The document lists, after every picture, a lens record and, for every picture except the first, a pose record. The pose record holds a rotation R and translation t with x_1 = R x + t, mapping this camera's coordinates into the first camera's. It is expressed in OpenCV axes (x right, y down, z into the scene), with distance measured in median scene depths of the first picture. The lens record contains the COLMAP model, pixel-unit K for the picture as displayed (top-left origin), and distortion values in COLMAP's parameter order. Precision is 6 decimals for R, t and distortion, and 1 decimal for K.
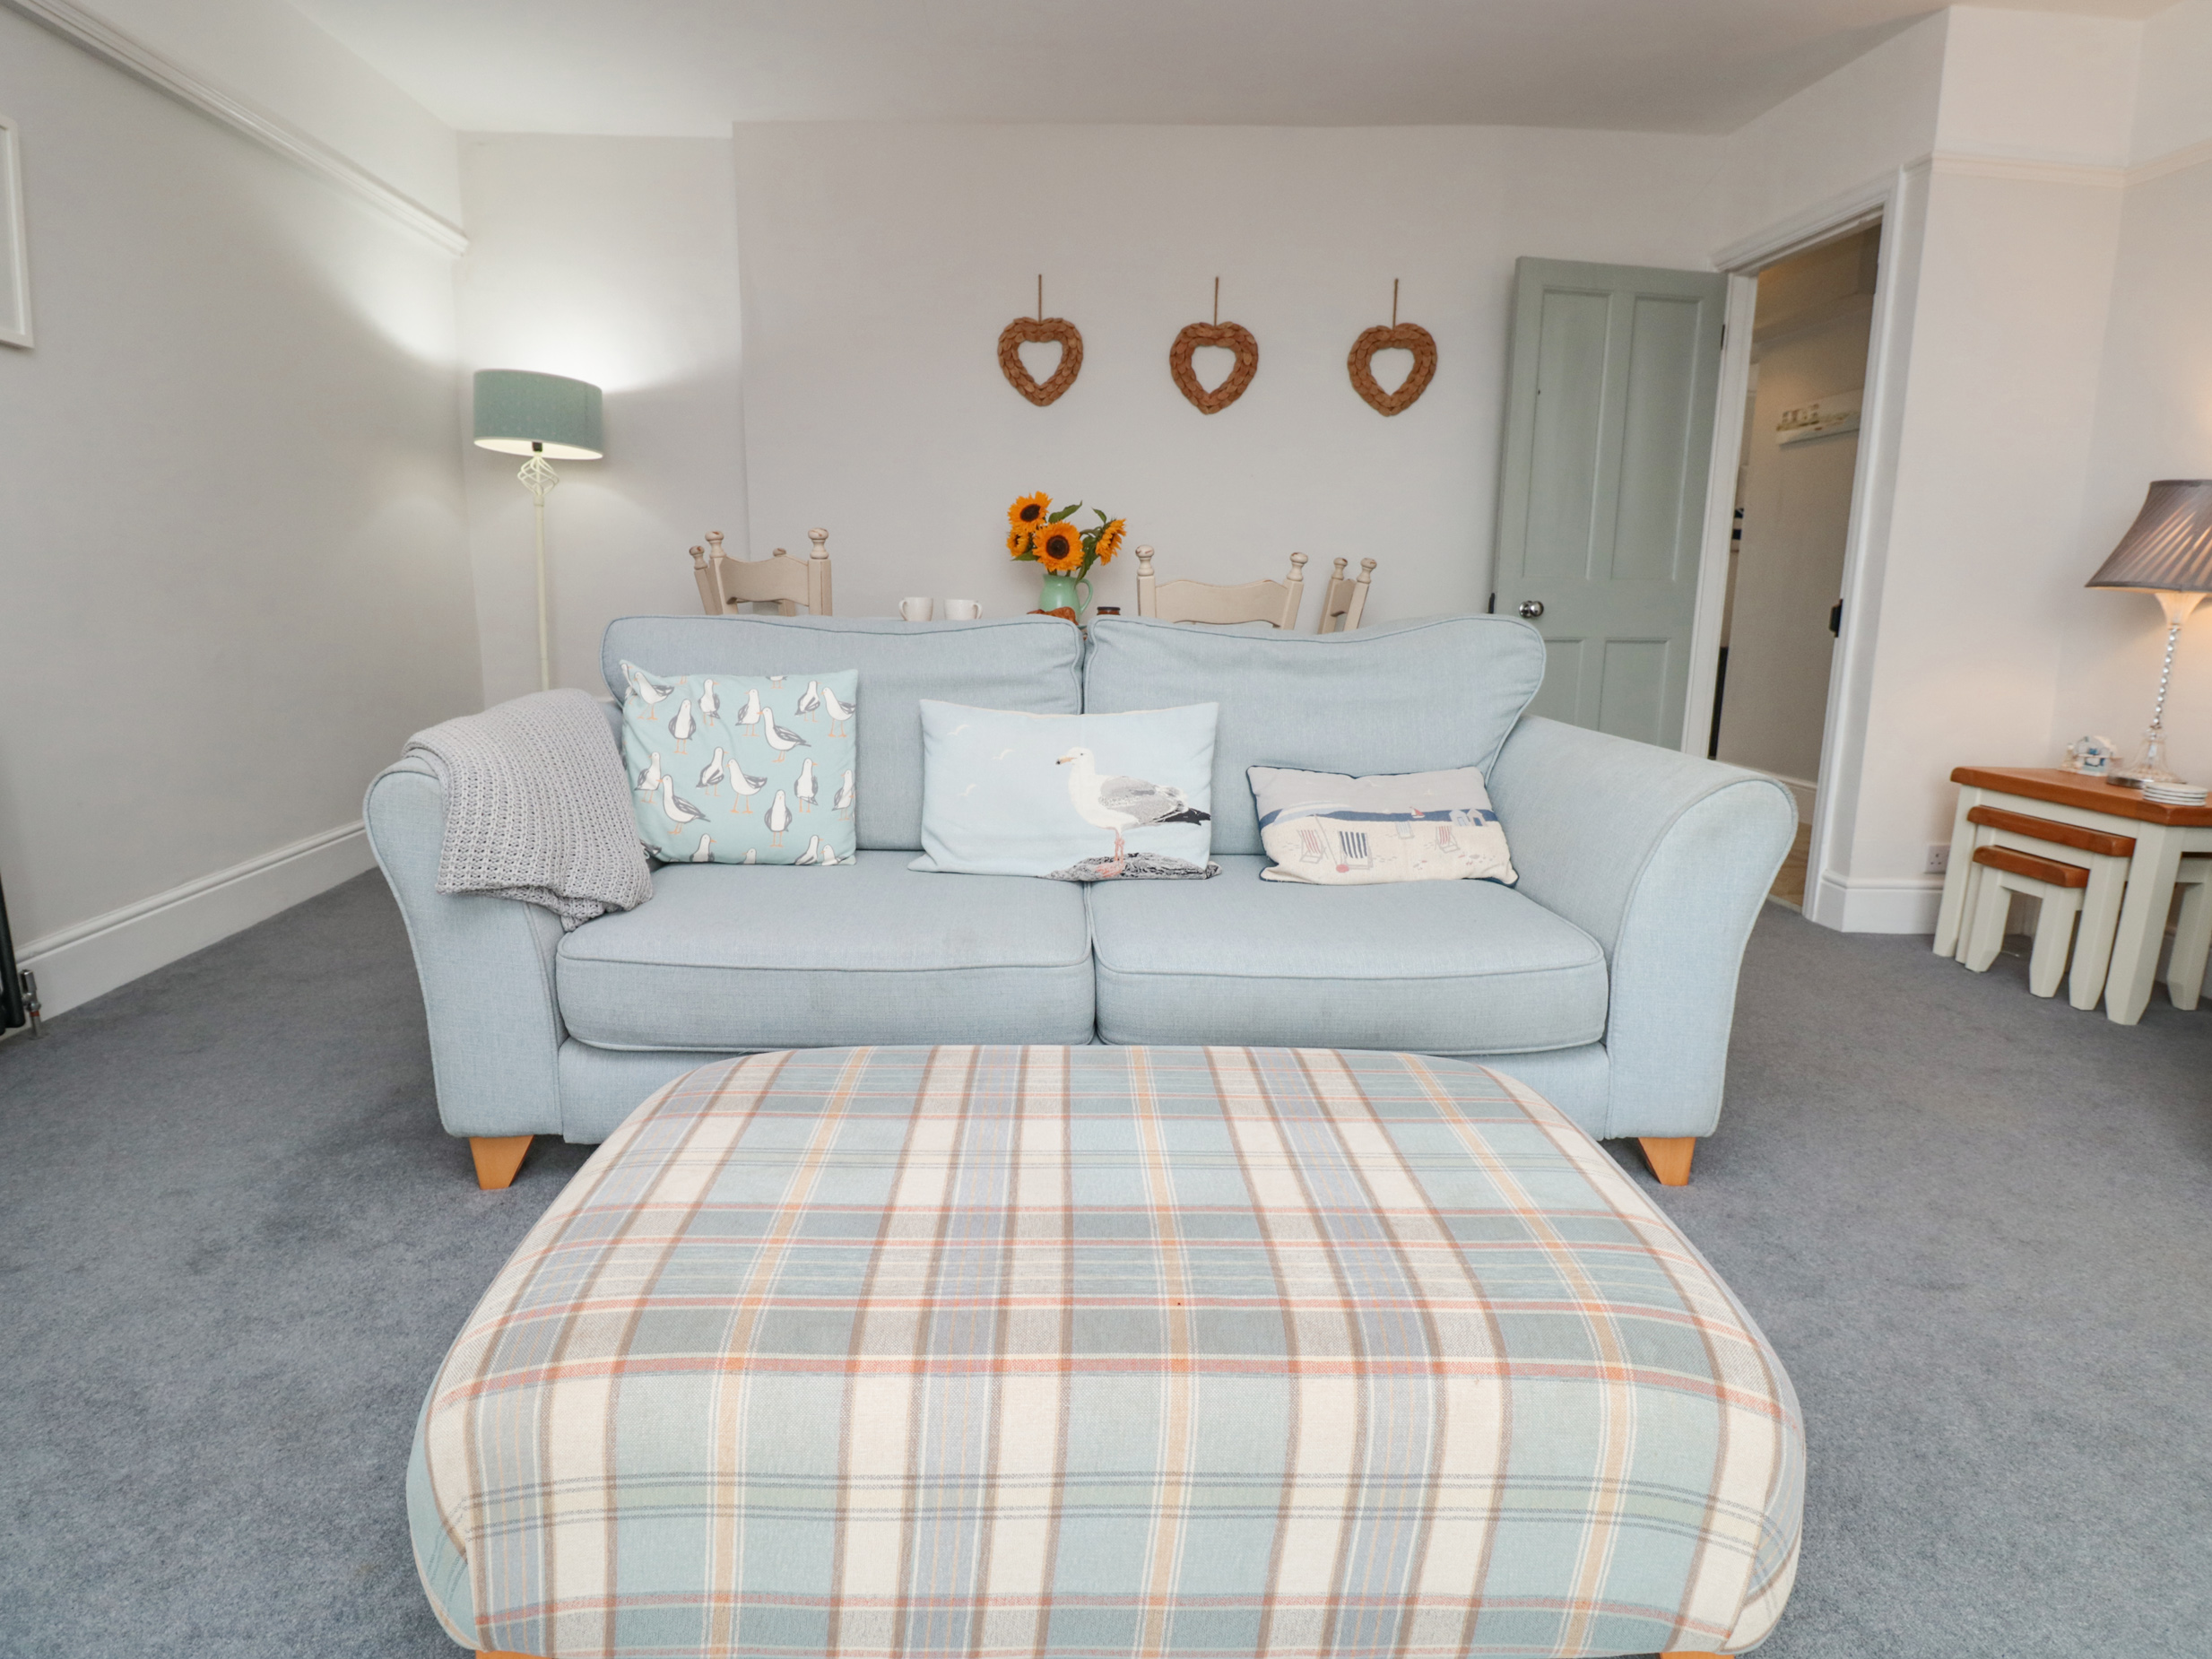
lens RADIAL K [[1166.7, 0, 1105.0], [0, 1166.7, 804.6], [0, 0, 1]] dist [-0.004181, -0.011734]
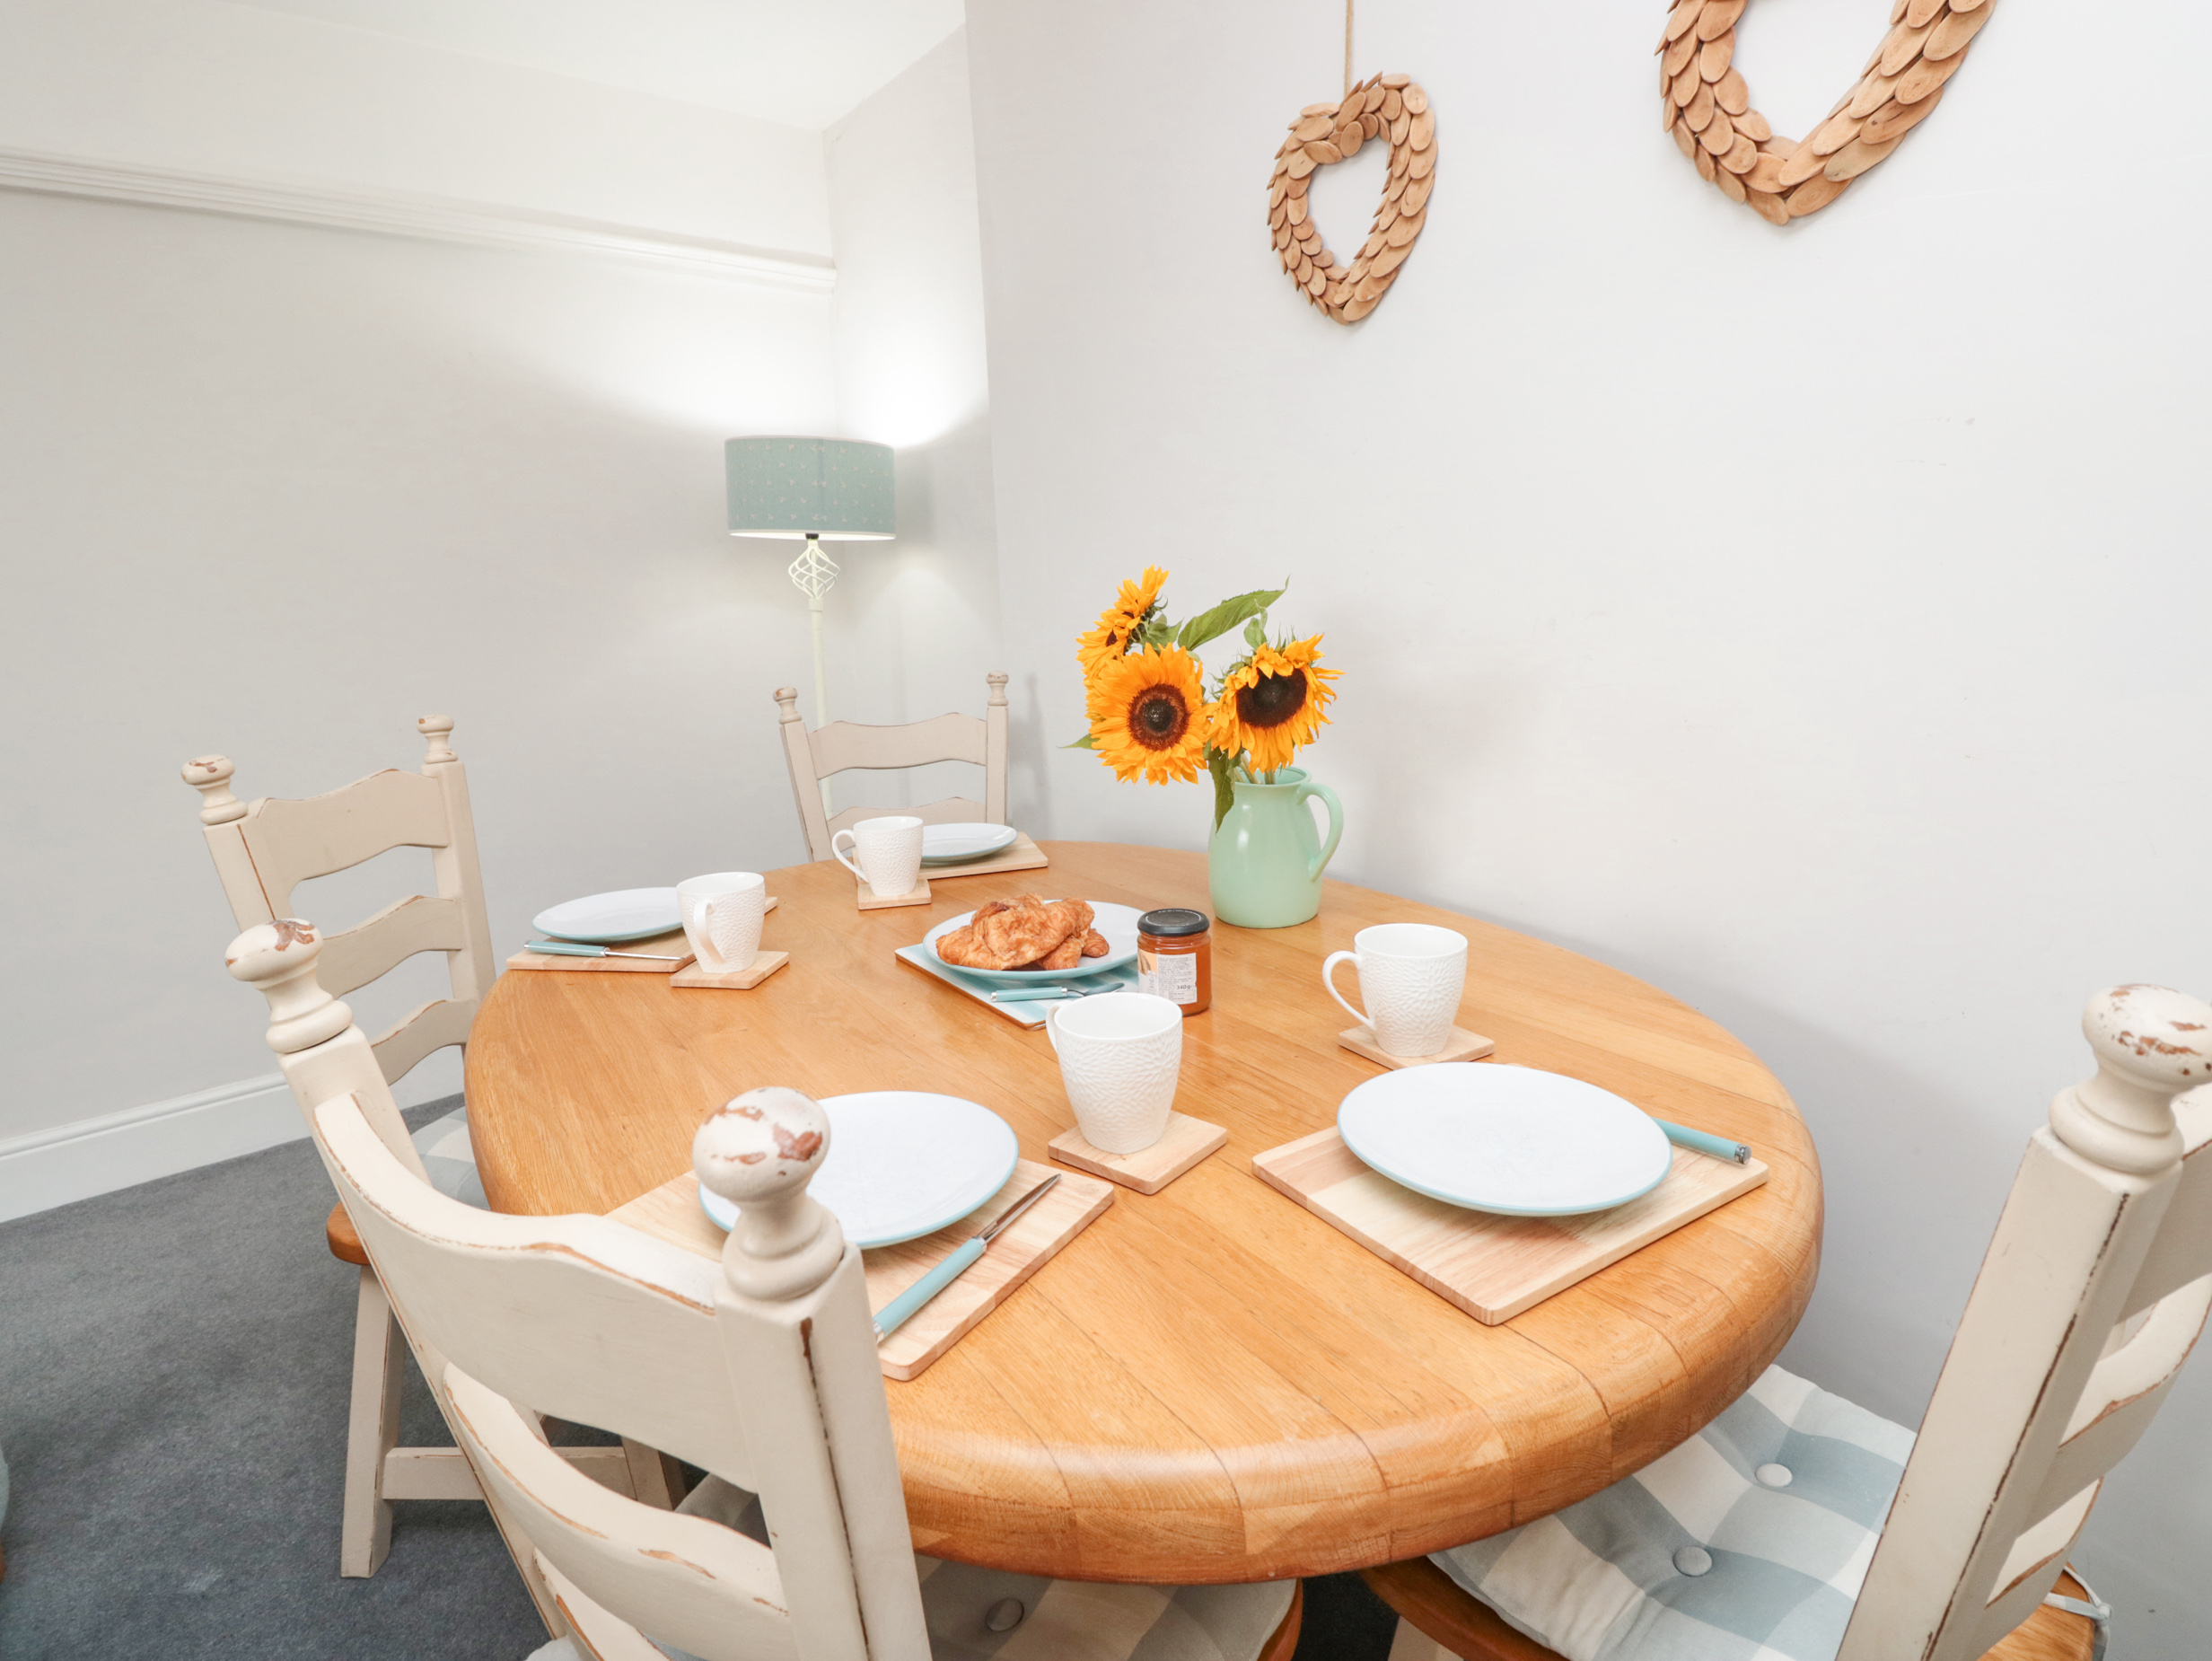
lens RADIAL K [[1127.1, 0, 1108.4], [0, 1127.1, 816.5], [0, 0, 1]] dist [-0.004308, -0.011214]
pose [[0.602418, 0.119874, -0.789128, 0.319838], [-0.100234, 0.992193, 0.074203, -0.294349], [0.791862, 0.034396, 0.609730, 1.055903]]
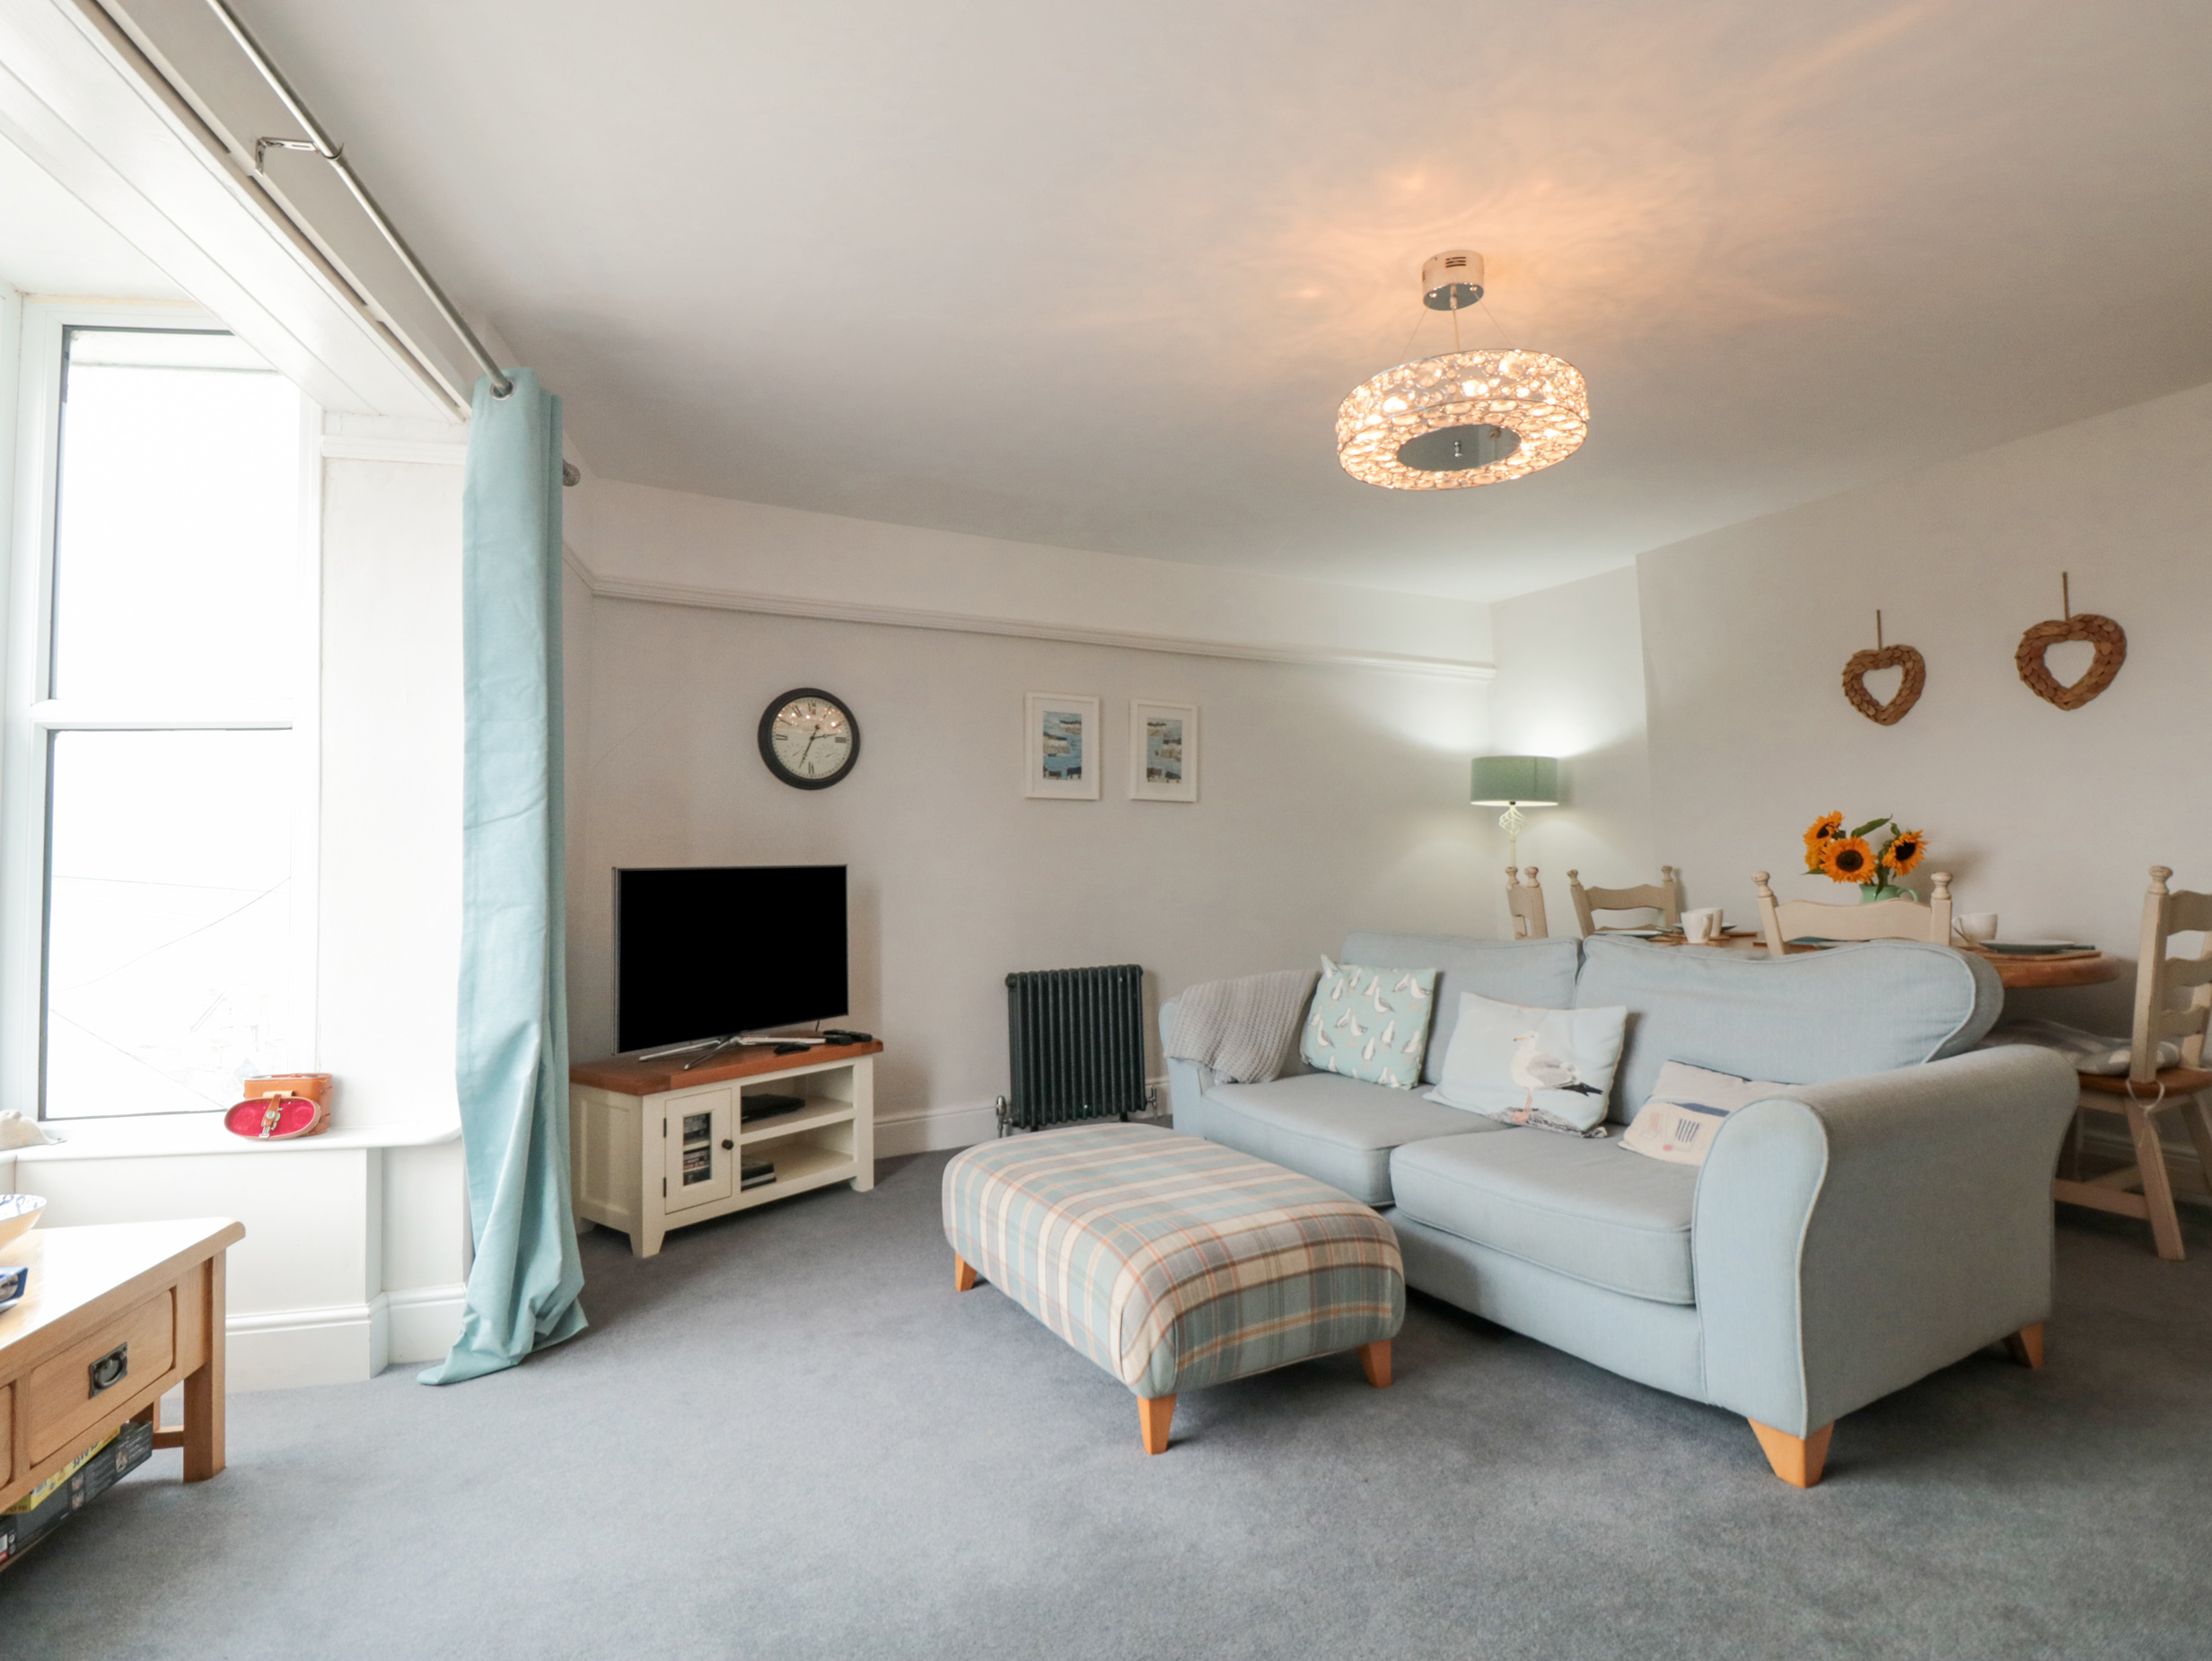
lens RADIAL K [[1127.1, 0, 1105.1], [0, 1127.1, 819.5], [0, 0, 1]] dist [-0.004308, -0.011214]
pose [[0.455267, -0.066644, -0.887857, 0.773544], [-0.133423, 0.980828, -0.142038, -0.028357], [0.880301, 0.183125, 0.437647, -0.079602]]
